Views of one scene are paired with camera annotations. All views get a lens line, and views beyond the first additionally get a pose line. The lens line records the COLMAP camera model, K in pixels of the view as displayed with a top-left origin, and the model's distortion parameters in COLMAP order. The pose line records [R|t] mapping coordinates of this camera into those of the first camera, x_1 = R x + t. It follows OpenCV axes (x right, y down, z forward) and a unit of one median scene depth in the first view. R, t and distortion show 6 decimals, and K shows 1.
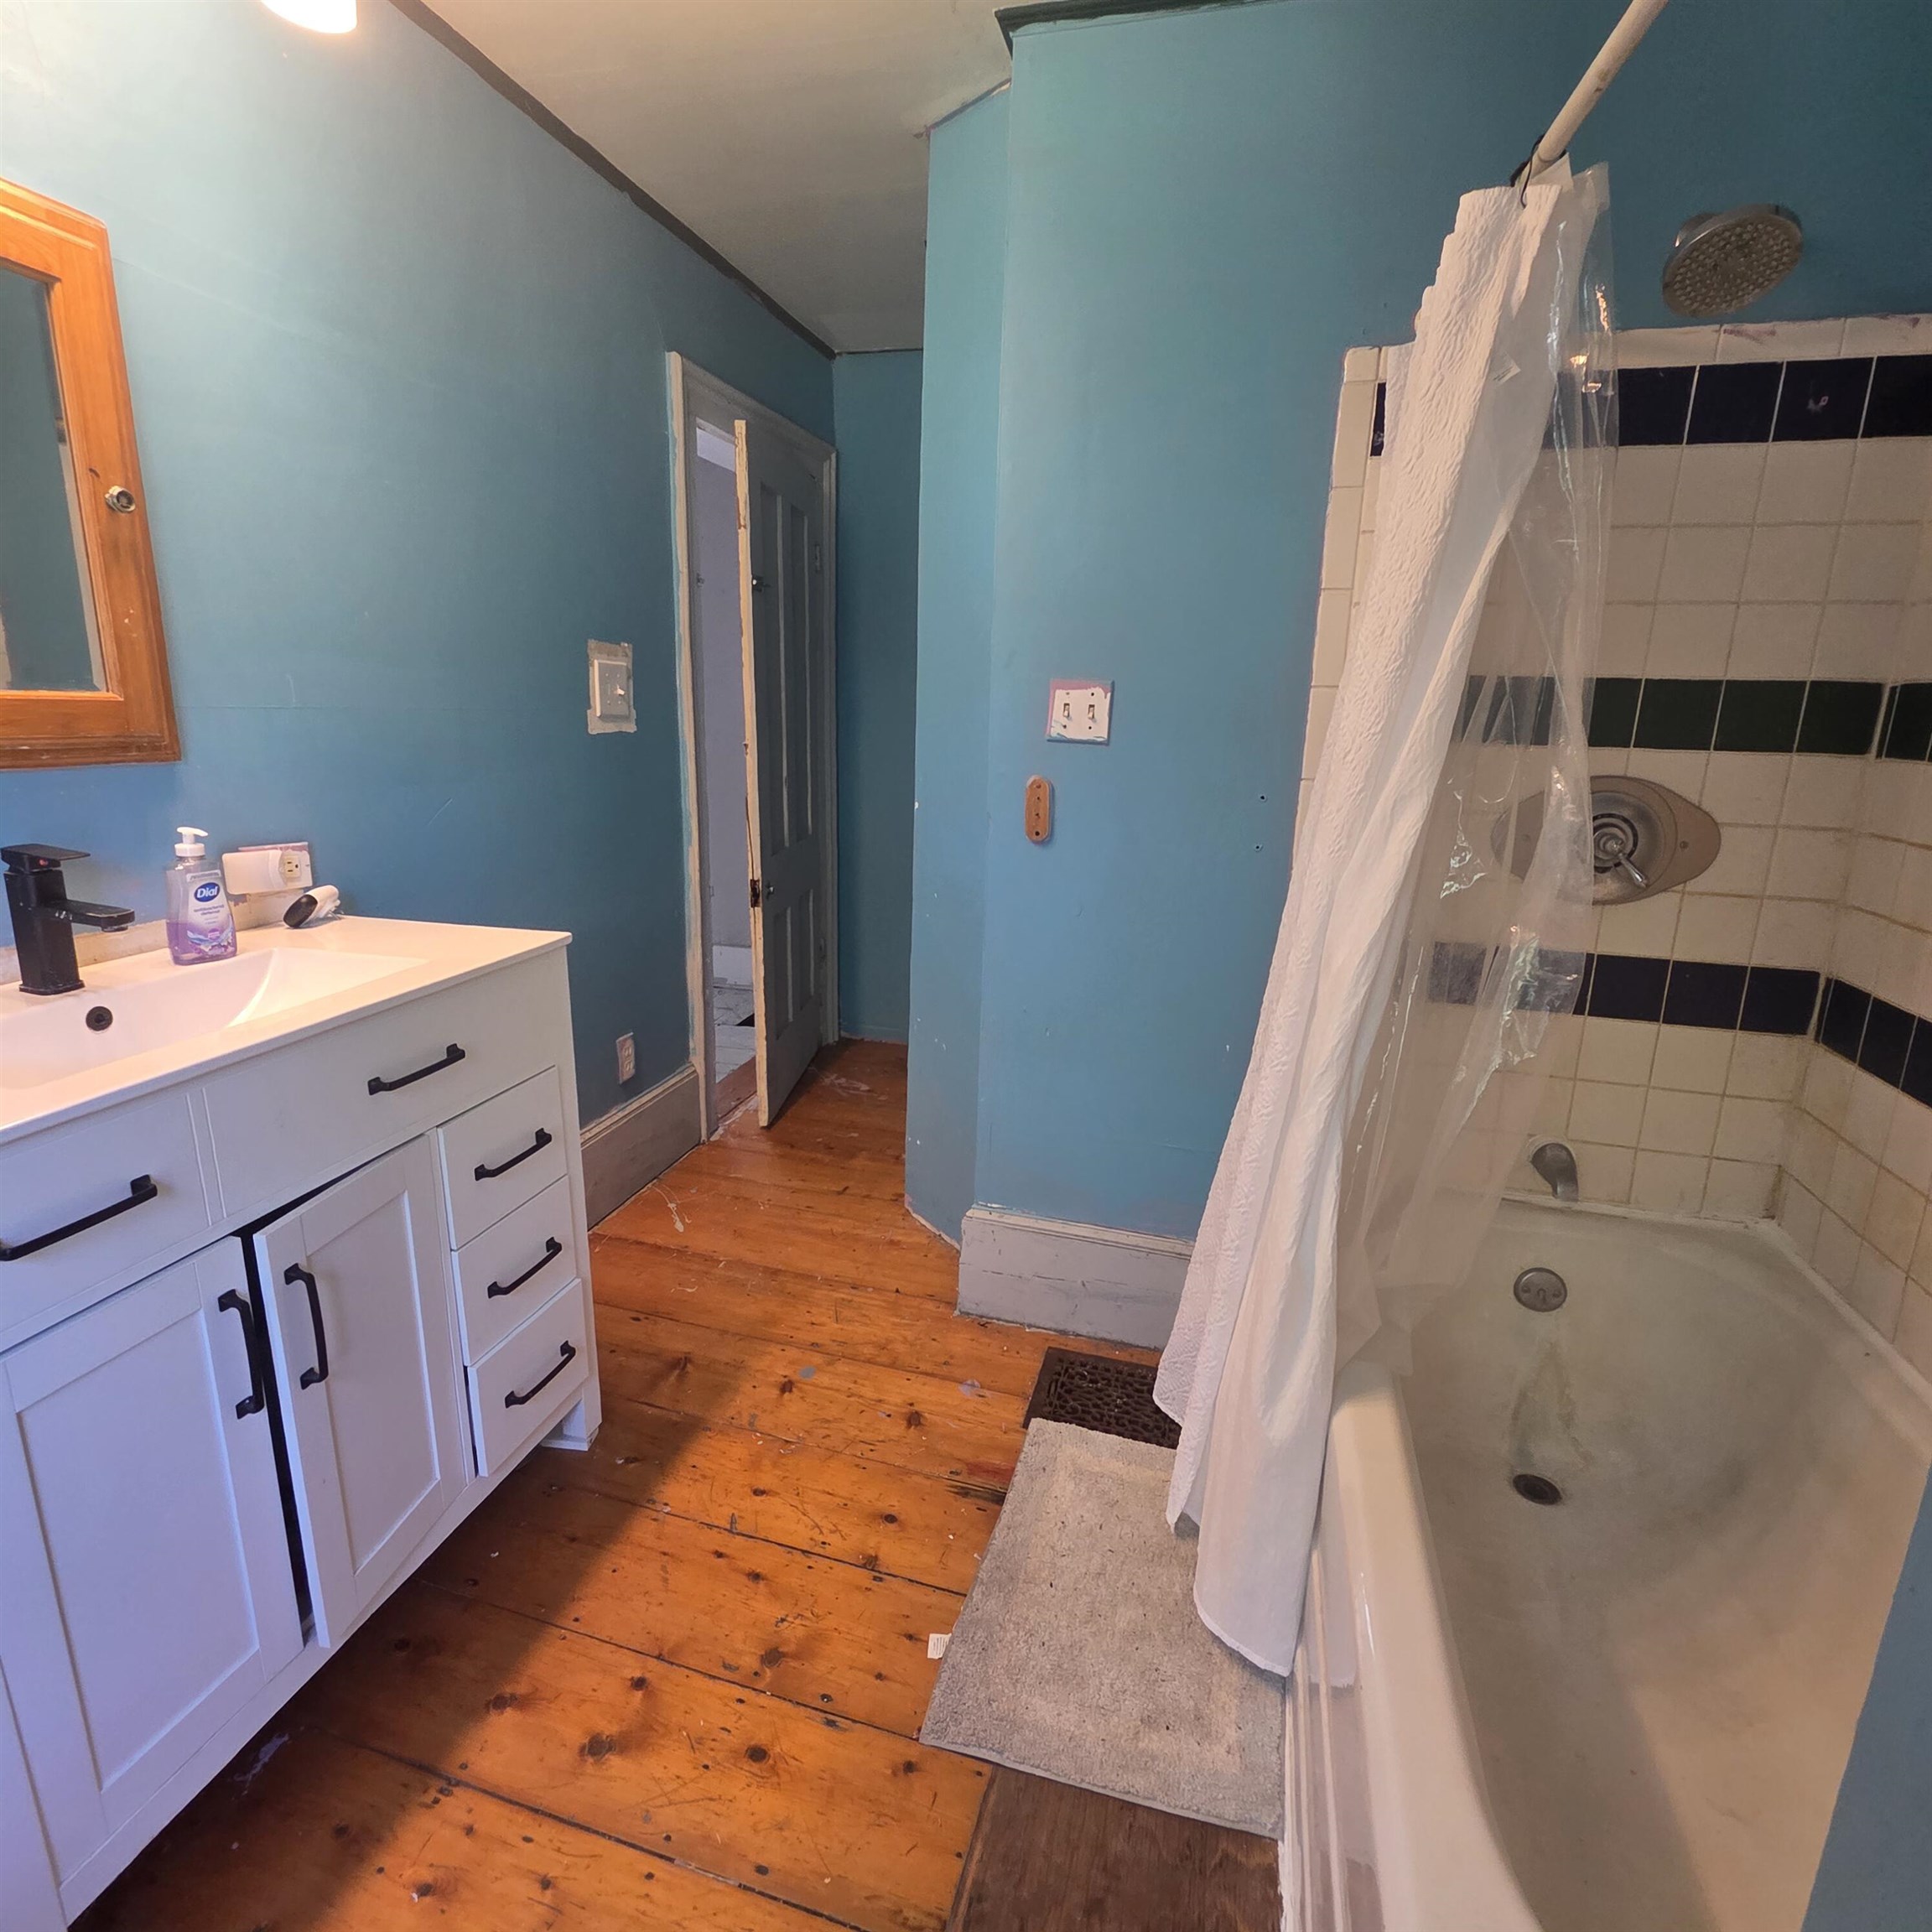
lens RADIAL K [[1053.1, 0, 963.7], [0, 1053.1, 958.0], [0, 0, 1]] dist [0.012674, -0.006472]
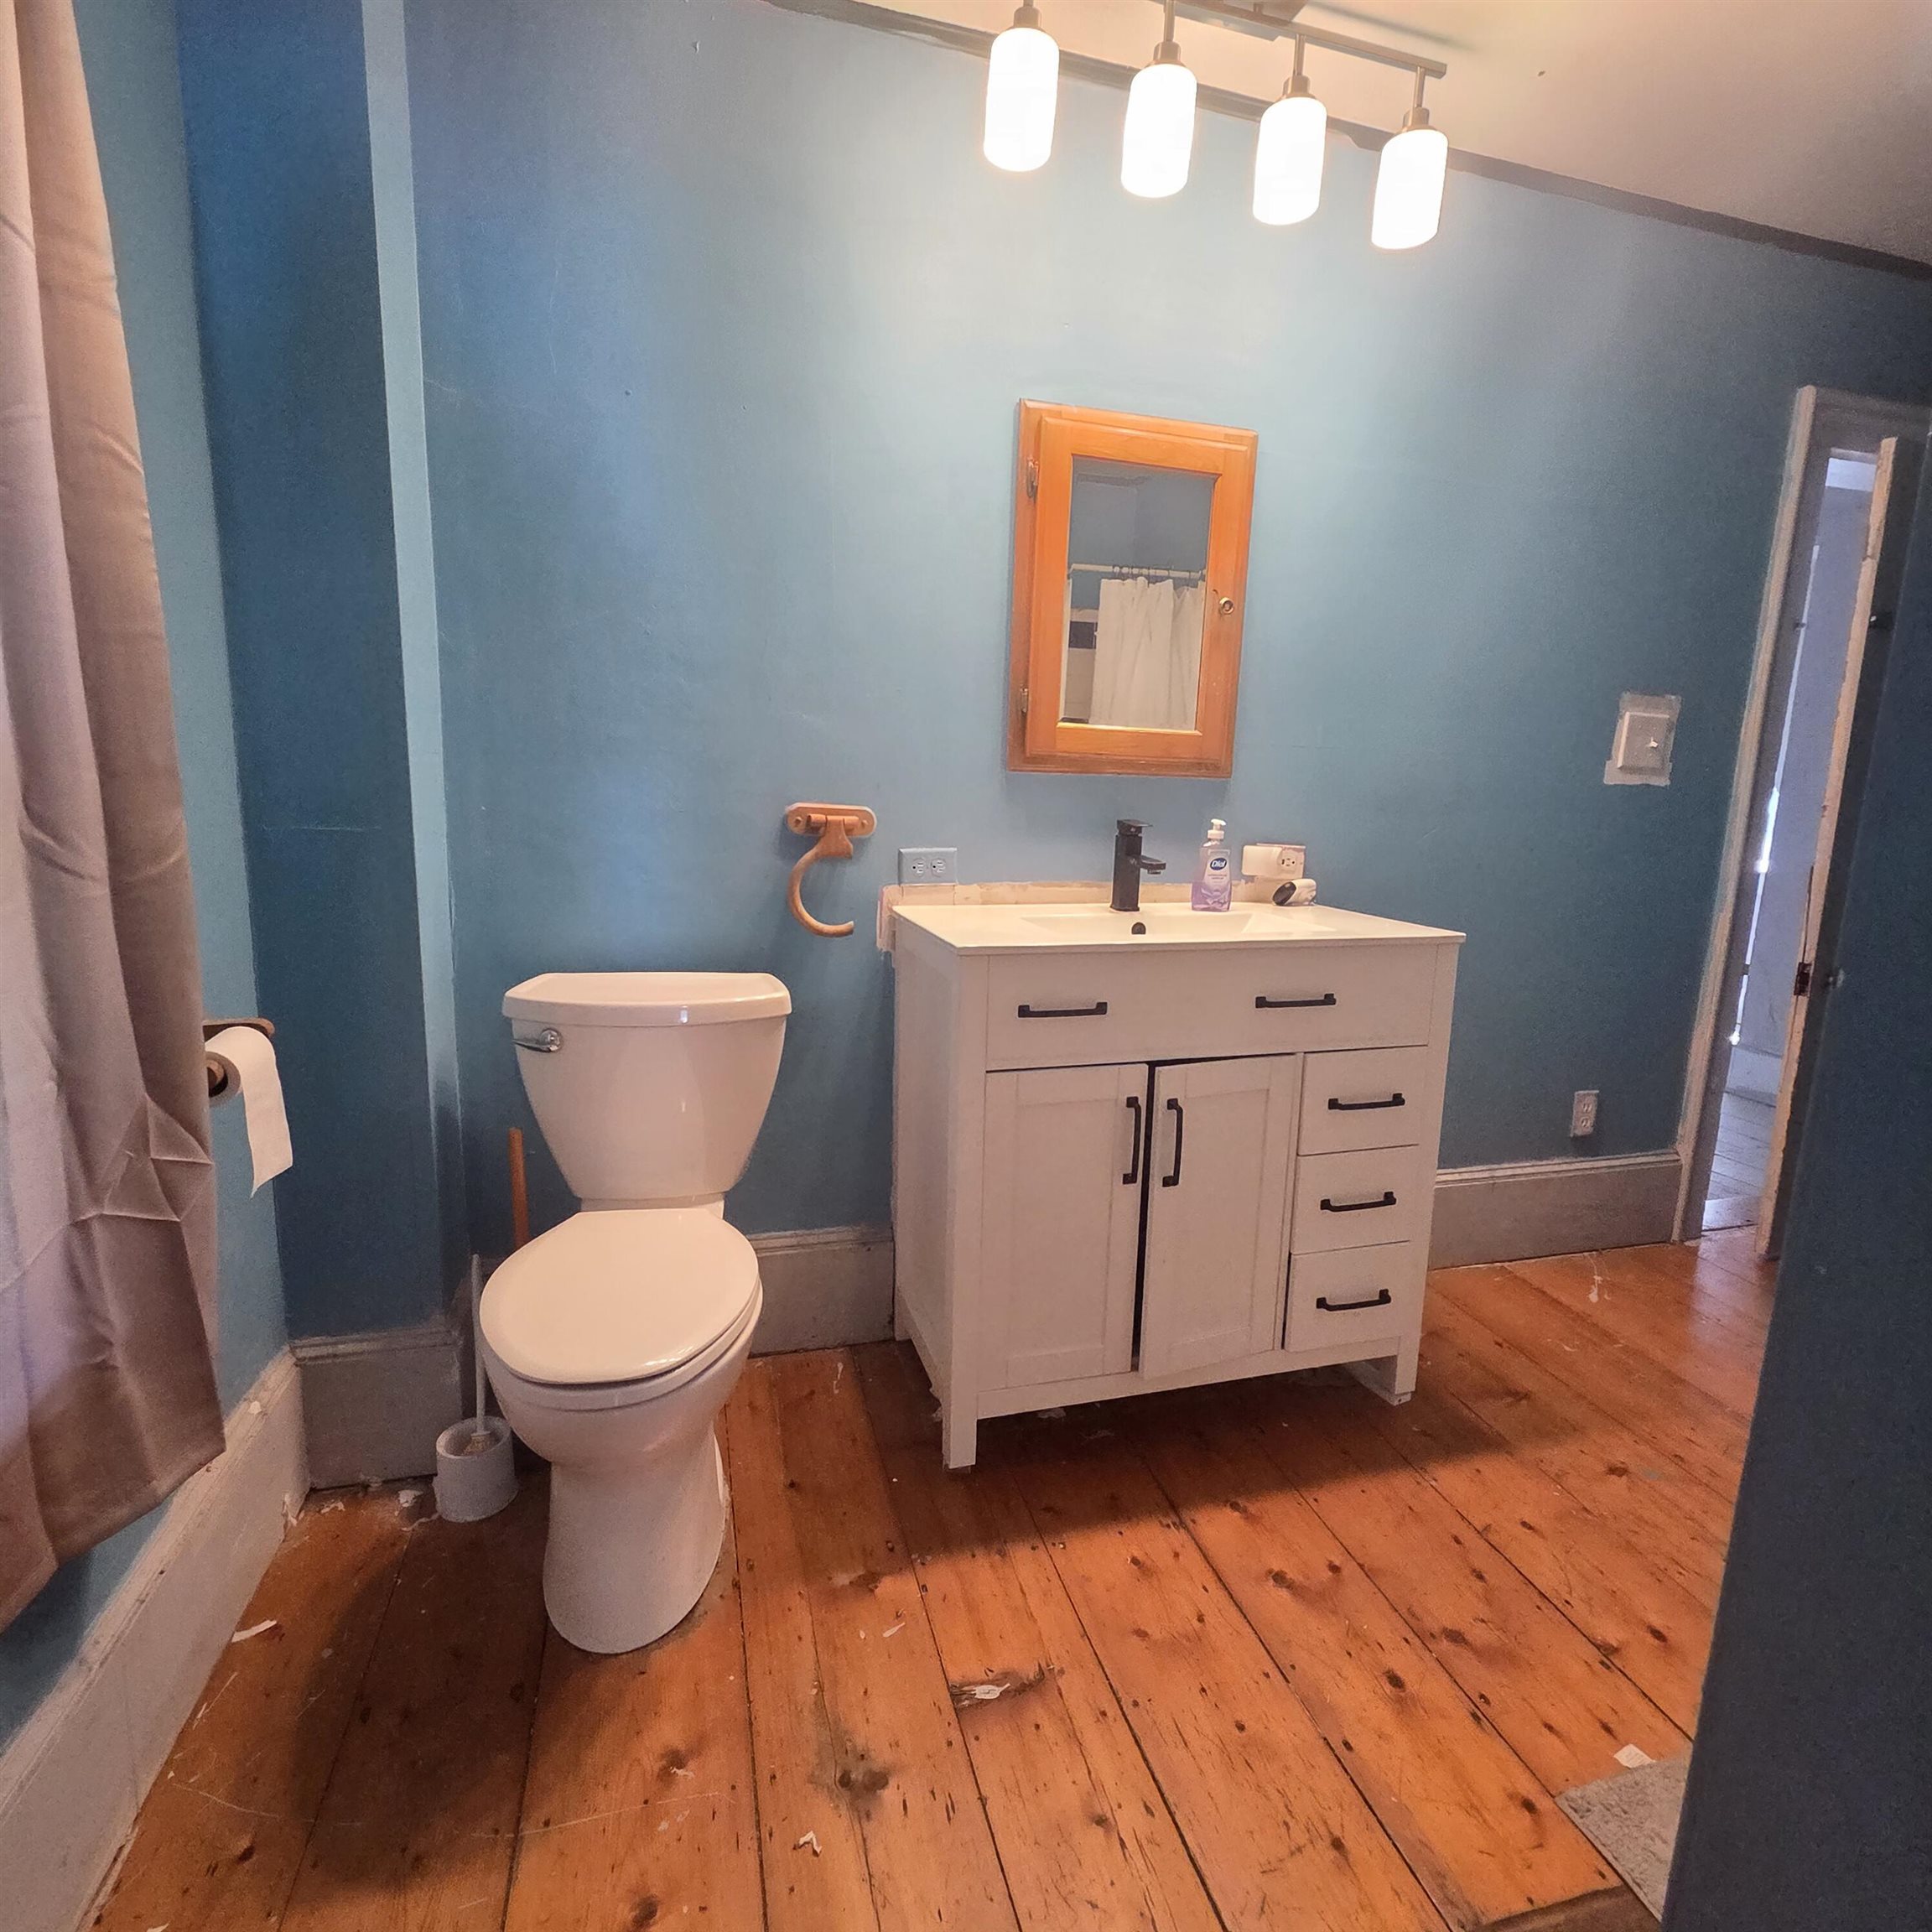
lens RADIAL K [[1053.1, 0, 970.6], [0, 1053.1, 961.7], [0, 0, 1]] dist [0.012674, -0.006472]
pose [[0.521578, 0.136761, -0.842171, 0.299240], [-0.220304, 0.975185, 0.021921, 0.096594], [0.824271, 0.174100, 0.538764, -0.035489]]
